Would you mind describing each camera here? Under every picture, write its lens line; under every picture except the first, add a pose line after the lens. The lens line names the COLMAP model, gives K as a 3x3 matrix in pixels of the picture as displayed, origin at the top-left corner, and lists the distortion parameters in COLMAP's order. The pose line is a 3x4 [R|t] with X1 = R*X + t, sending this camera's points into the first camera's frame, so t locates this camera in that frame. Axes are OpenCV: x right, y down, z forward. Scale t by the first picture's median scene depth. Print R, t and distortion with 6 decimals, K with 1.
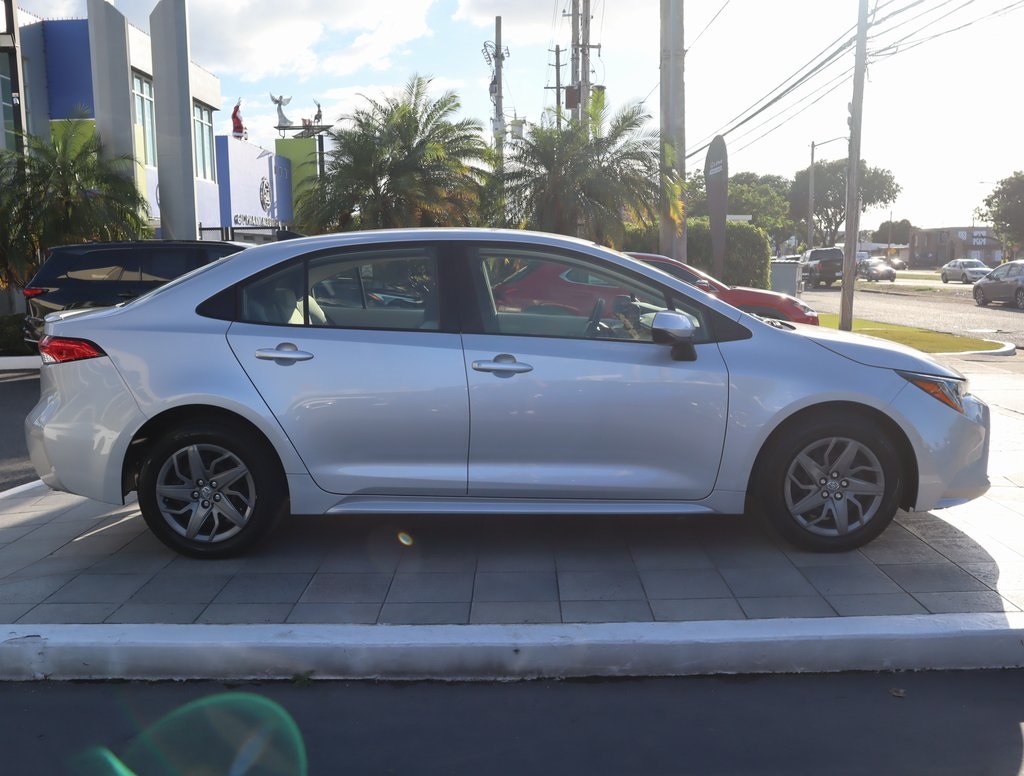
lens RADIAL K [[946.2, 0, 519.2], [0, 946.2, 391.0], [0, 0, 1]] dist [-0.101111, 0.111047]
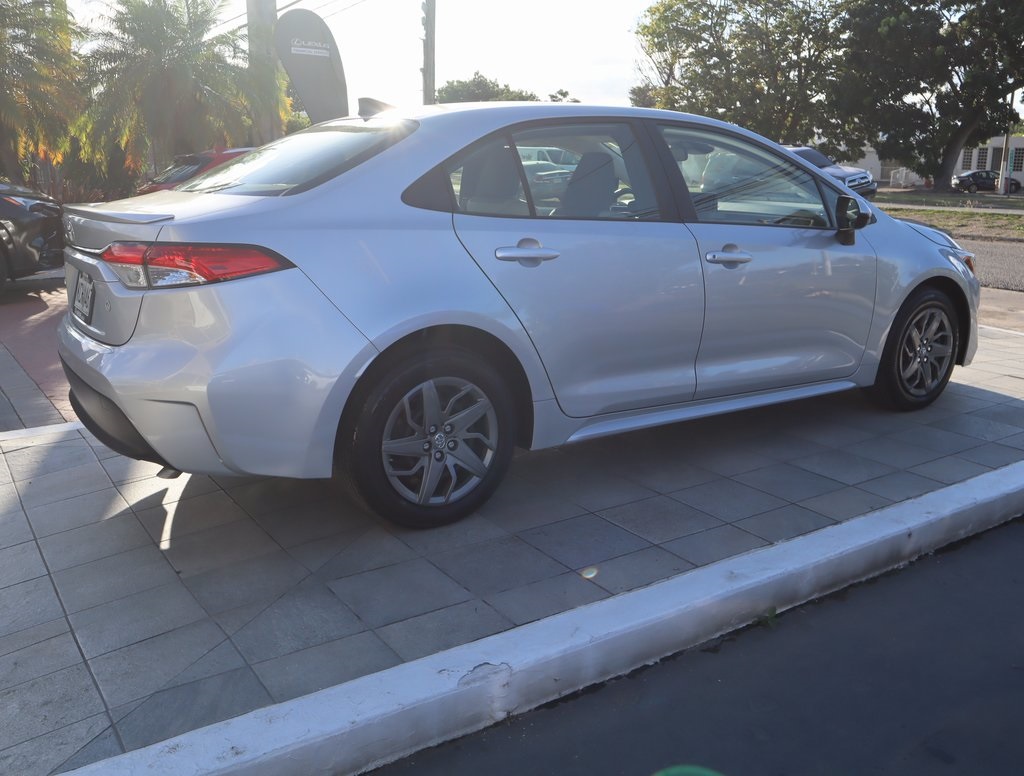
lens RADIAL K [[946.2, 0, 519.2], [0, 946.2, 391.0], [0, 0, 1]] dist [-0.101111, 0.111047]
pose [[0.825977, -0.121868, 0.550373, -0.708733], [0.068062, 0.990769, 0.117239, -0.017500], [-0.559580, -0.059378, 0.826647, 0.336725]]
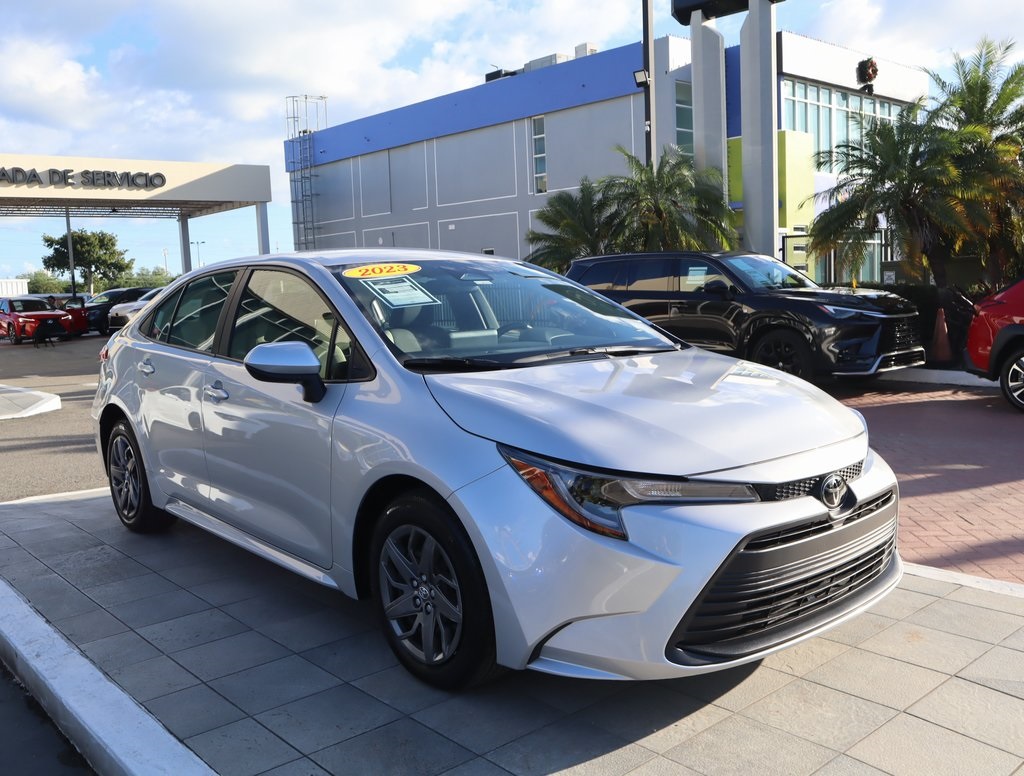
lens RADIAL K [[946.2, 0, 519.2], [0, 946.2, 391.0], [0, 0, 1]] dist [-0.101111, 0.111047]
pose [[0.667999, 0.078829, -0.739975, 0.913788], [-0.082851, 0.996070, 0.031319, -0.082508], [0.739535, 0.040387, 0.671905, 0.567611]]
